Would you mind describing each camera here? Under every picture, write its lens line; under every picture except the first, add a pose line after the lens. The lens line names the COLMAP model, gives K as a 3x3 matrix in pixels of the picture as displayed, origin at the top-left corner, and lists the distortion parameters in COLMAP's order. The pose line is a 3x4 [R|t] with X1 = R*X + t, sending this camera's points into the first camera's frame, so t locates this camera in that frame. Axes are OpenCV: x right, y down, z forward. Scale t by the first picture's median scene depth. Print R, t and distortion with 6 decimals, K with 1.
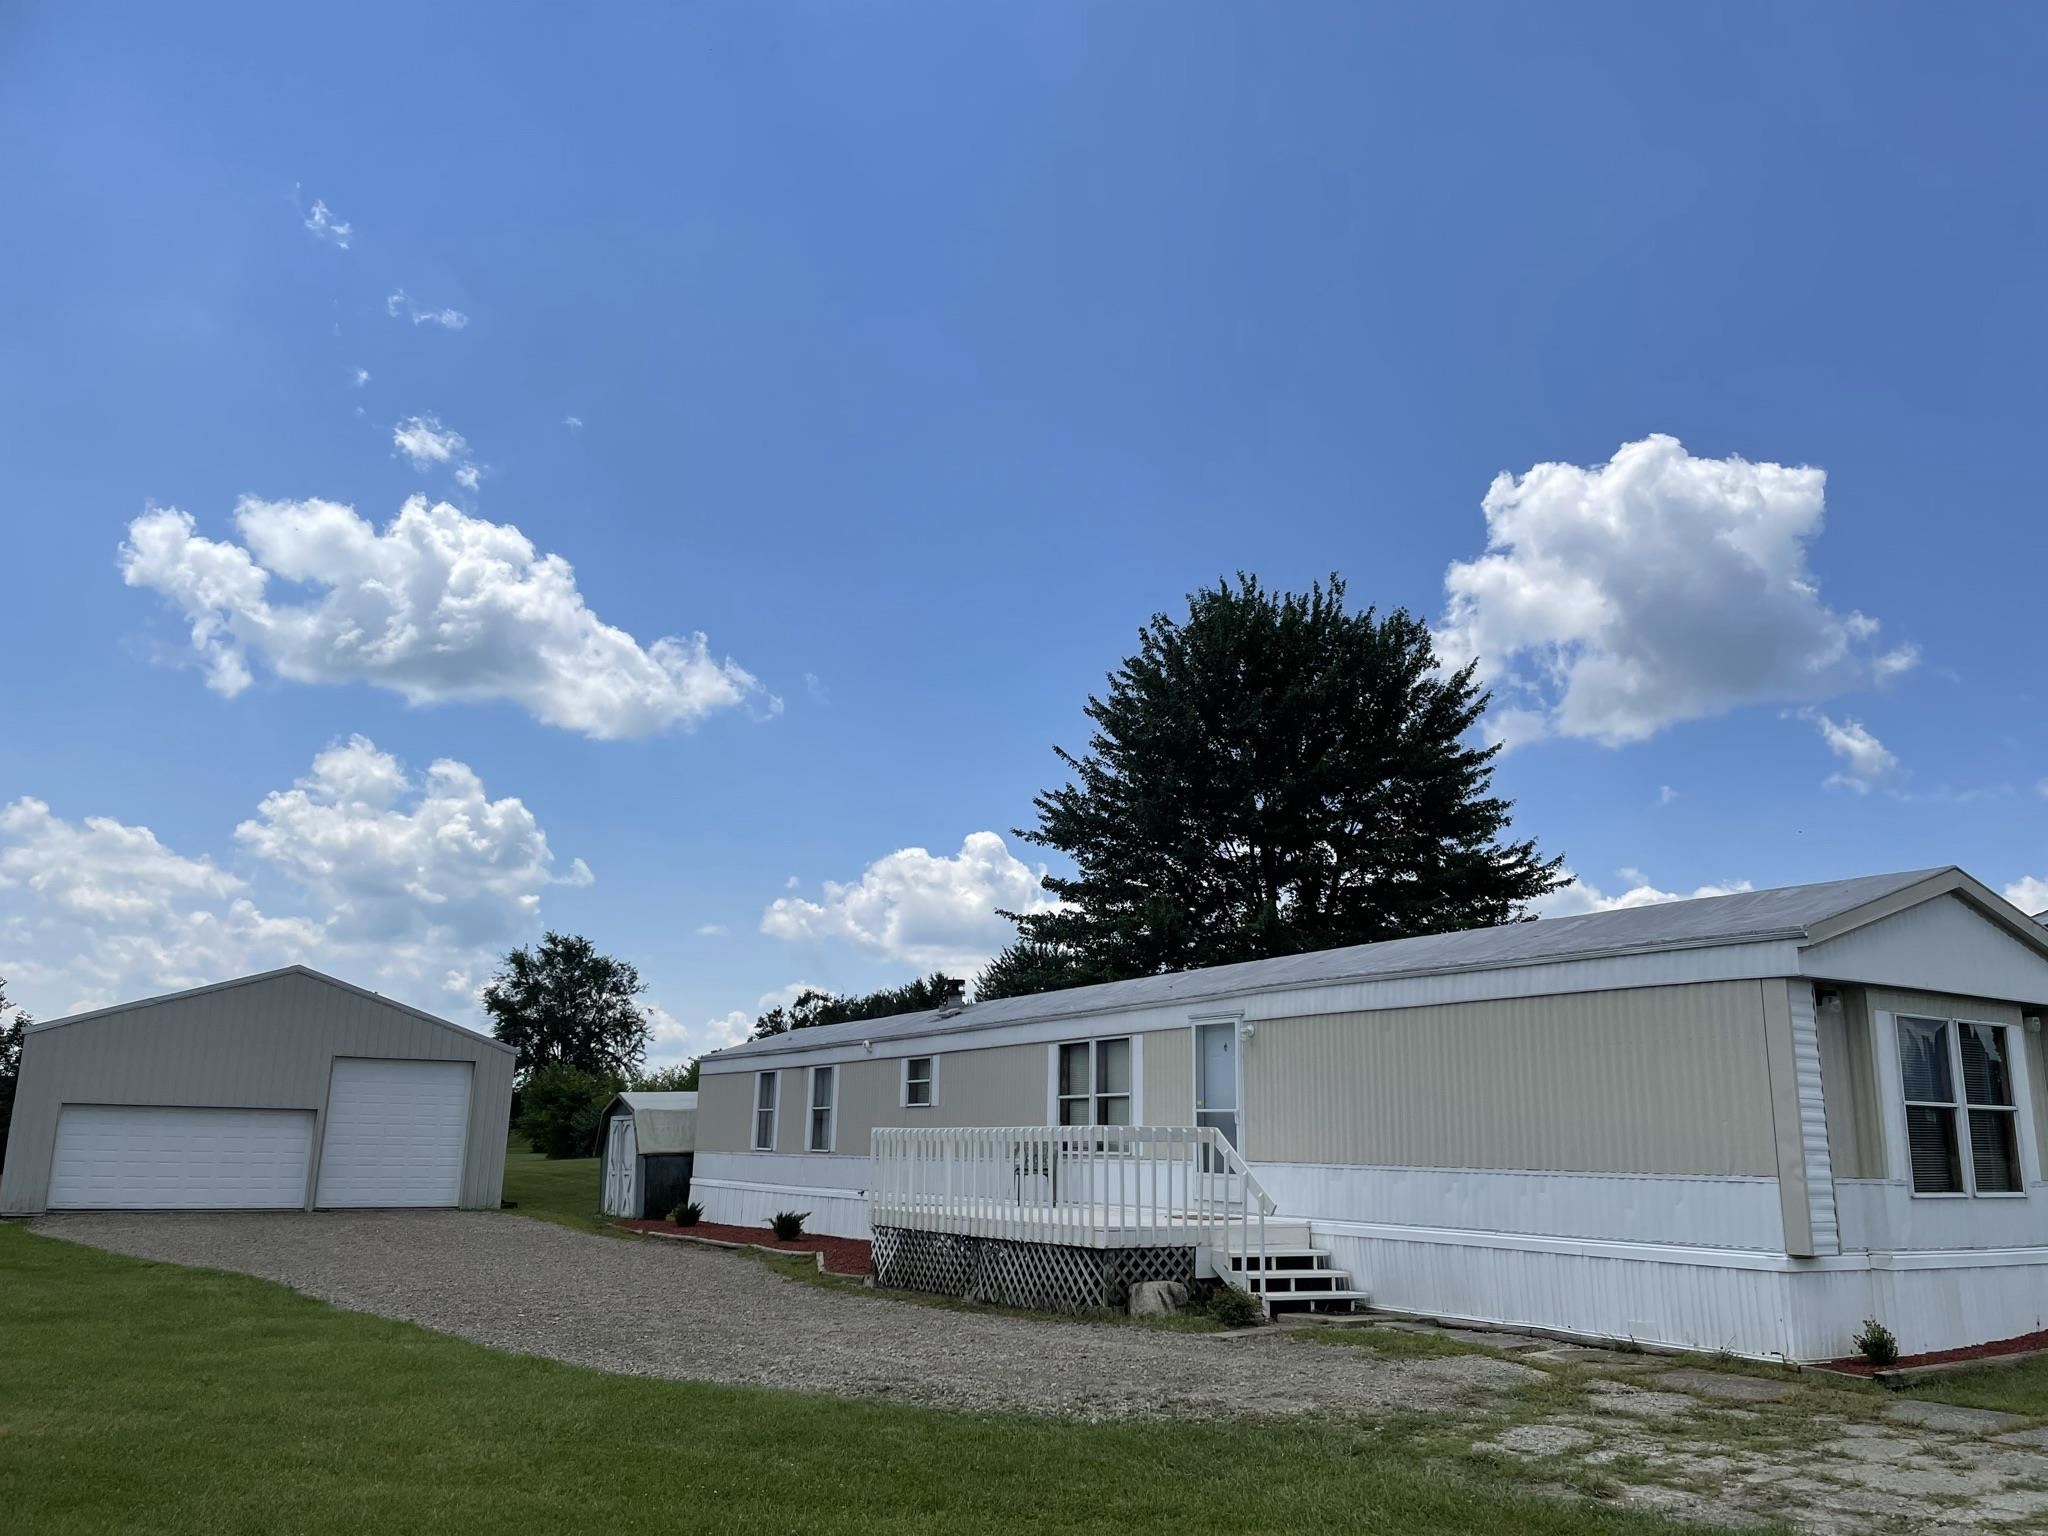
lens RADIAL K [[1543.1, 0, 1024.0], [0, 1543.1, 768.0], [0, 0, 1]] dist [0.036823, -0.005129]
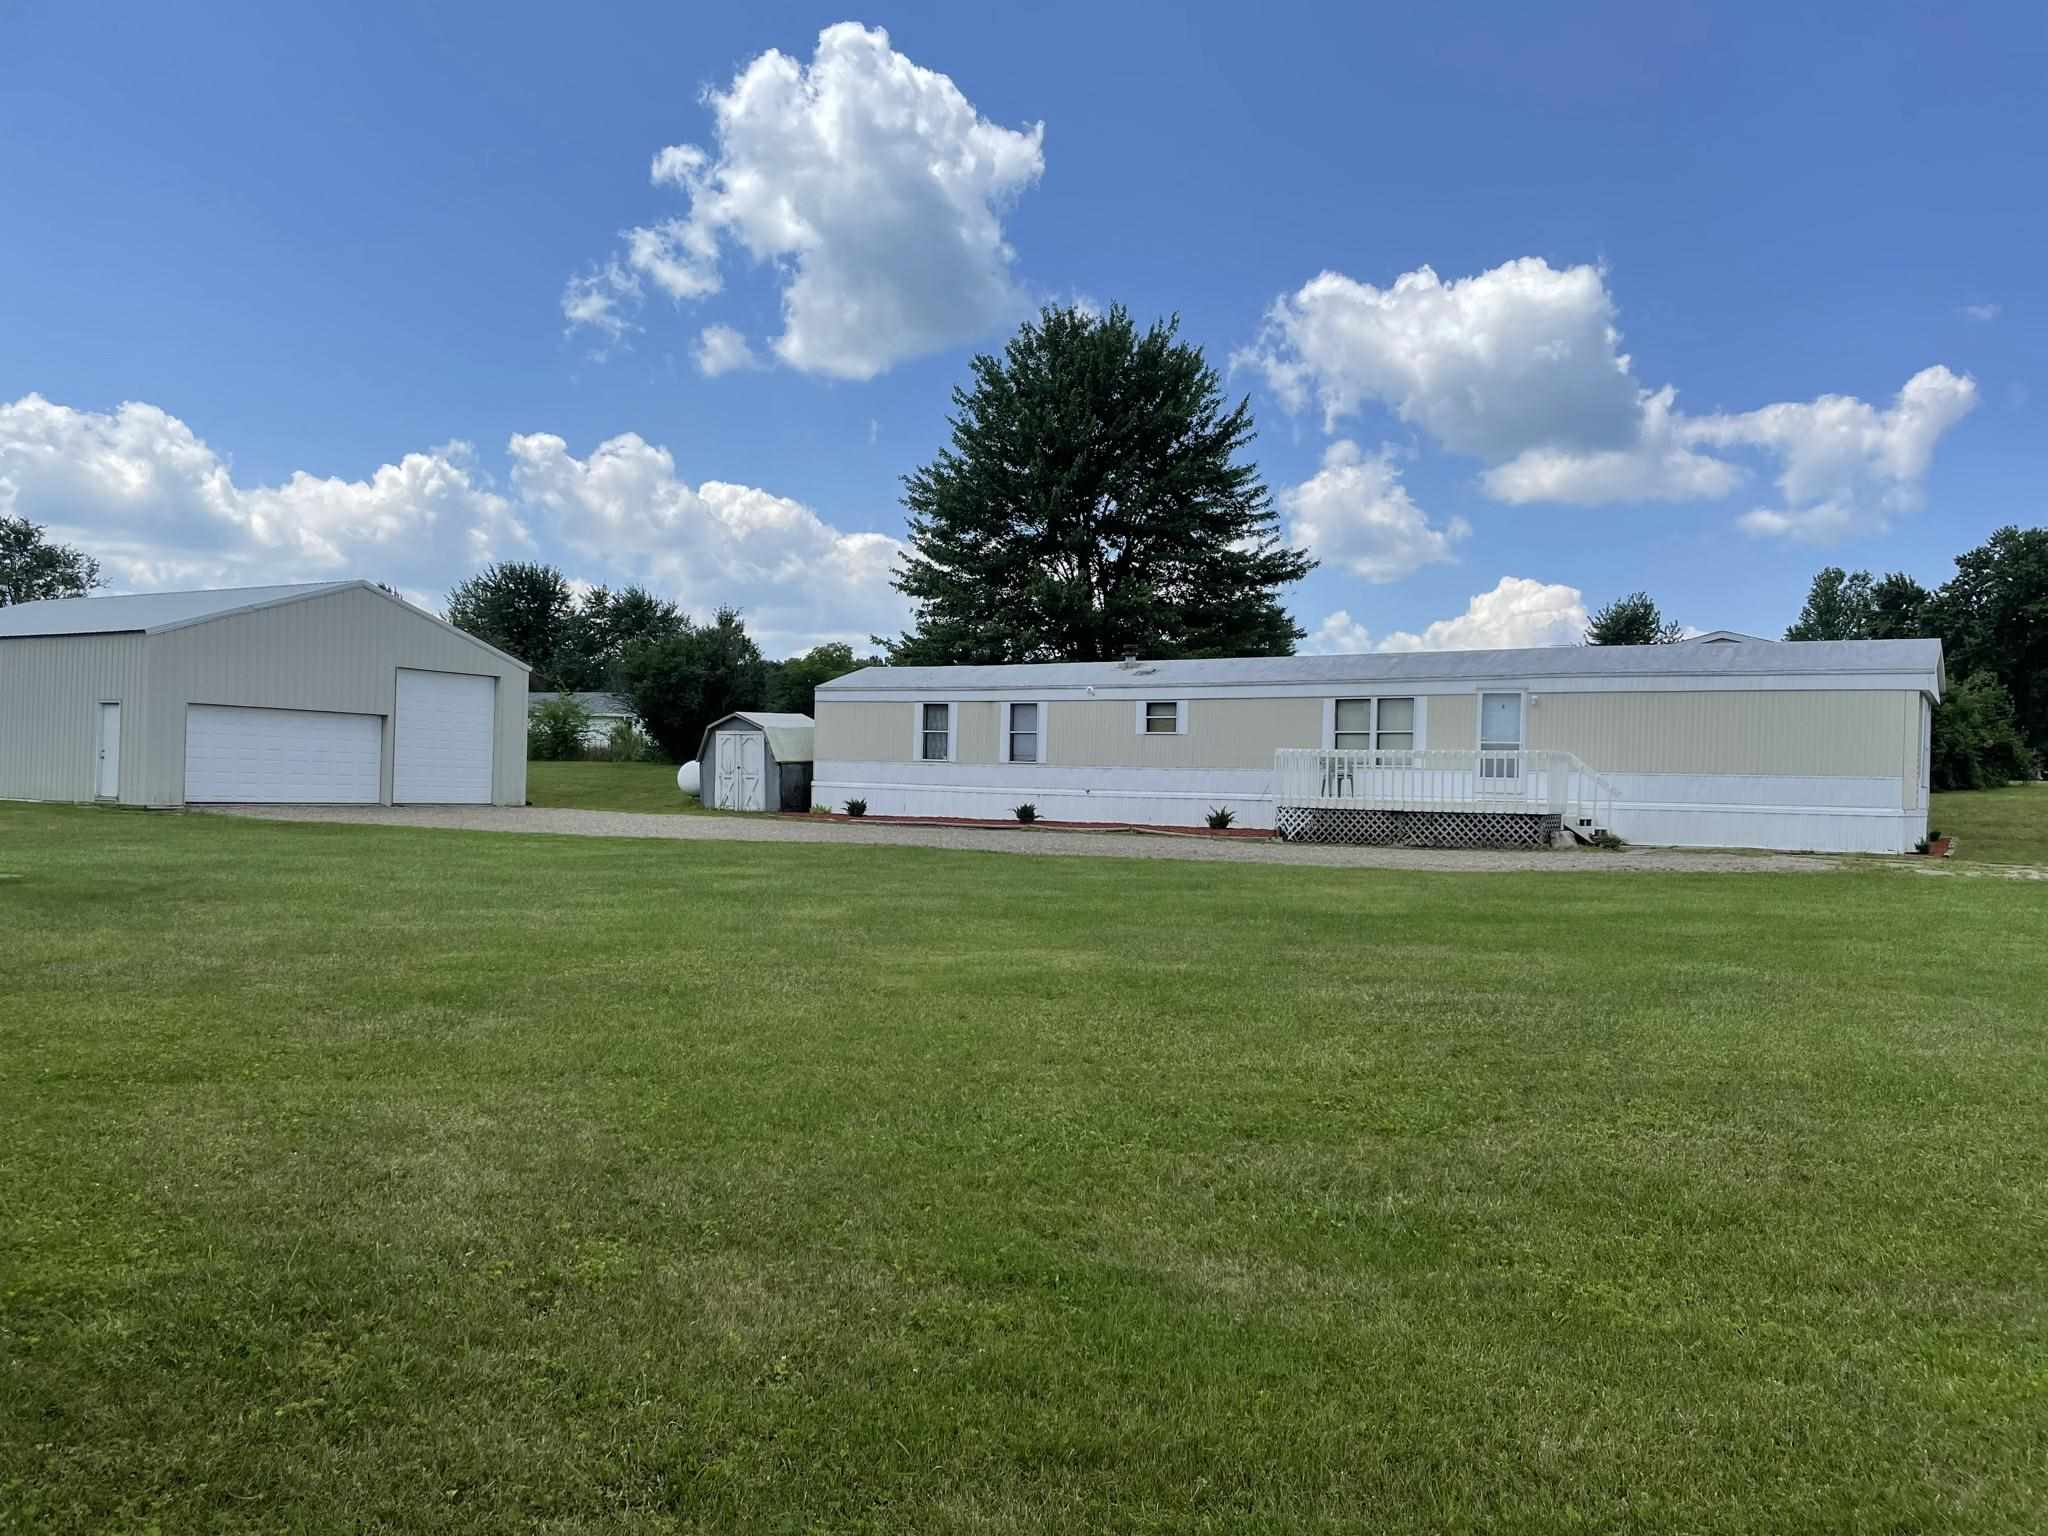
lens RADIAL K [[1543.1, 0, 1024.0], [0, 1543.1, 768.0], [0, 0, 1]] dist [0.036823, -0.005129]
pose [[0.888793, 0.009155, 0.458217, -1.037052], [-0.119783, 0.969689, 0.212967, -0.051060], [-0.442378, -0.244170, 0.862950, -0.241225]]
